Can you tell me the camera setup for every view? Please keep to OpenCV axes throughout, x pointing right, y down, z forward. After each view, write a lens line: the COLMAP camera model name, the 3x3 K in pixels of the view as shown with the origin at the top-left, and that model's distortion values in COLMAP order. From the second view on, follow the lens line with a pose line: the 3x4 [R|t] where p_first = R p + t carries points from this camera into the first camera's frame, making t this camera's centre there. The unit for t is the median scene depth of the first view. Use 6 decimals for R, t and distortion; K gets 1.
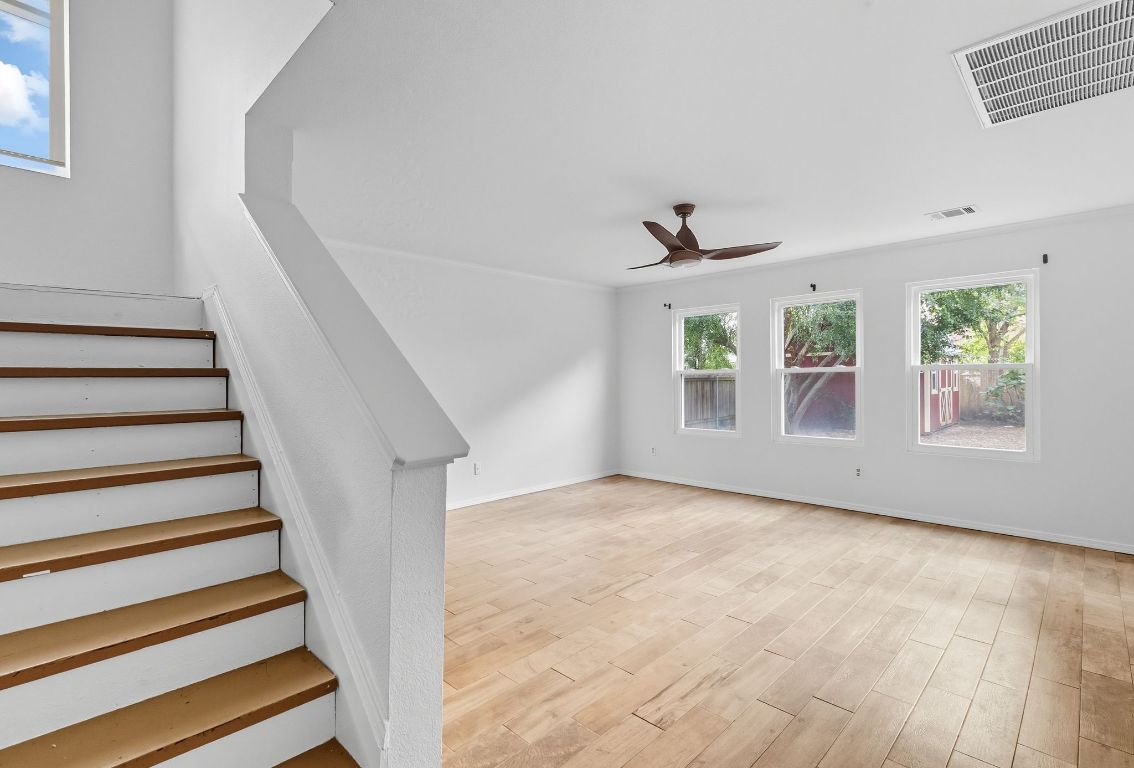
lens RADIAL K [[530.5, 0, 560.5], [0, 530.5, 376.4], [0, 0, 1]] dist [0.002474, 0.000380]
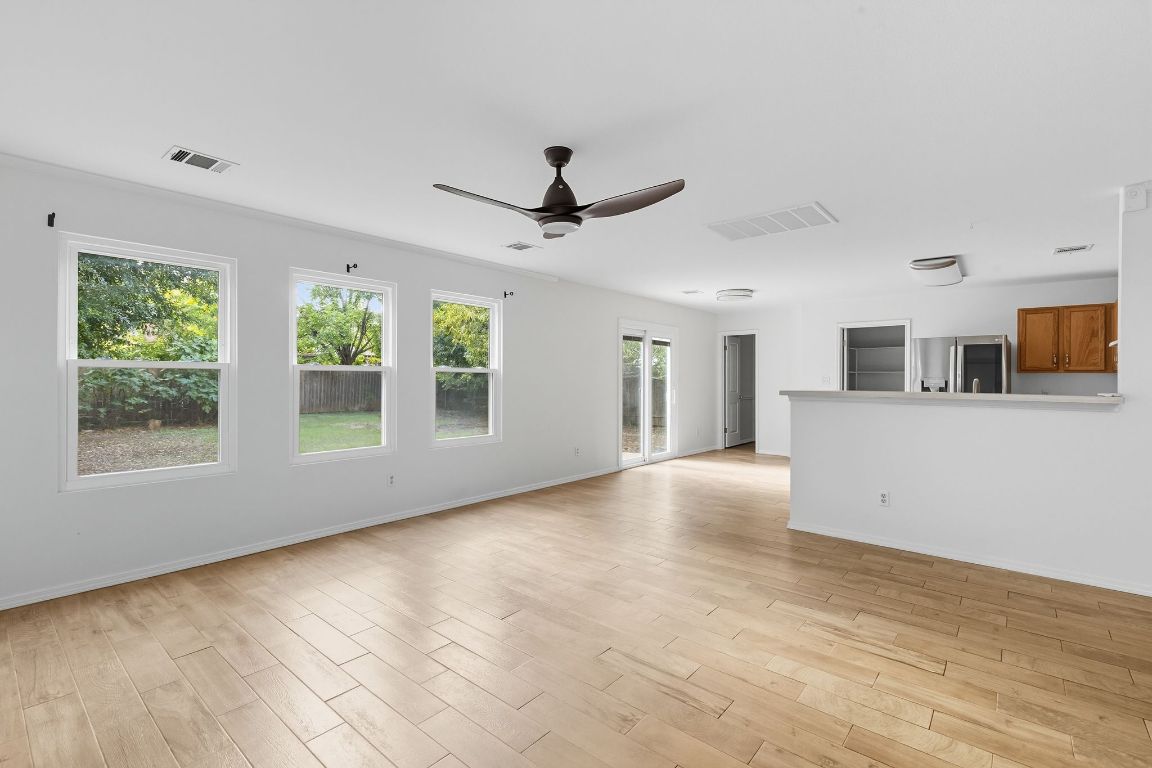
lens RADIAL K [[513.4, 0, 572.1], [0, 513.4, 379.9], [0, 0, 1]] dist [0.002560, 0.000339]
pose [[-0.078805, 0.002645, 0.996887, -0.571548], [-0.013109, 0.999907, -0.003690, 0.008298], [-0.996804, -0.013359, -0.078763, 1.191787]]
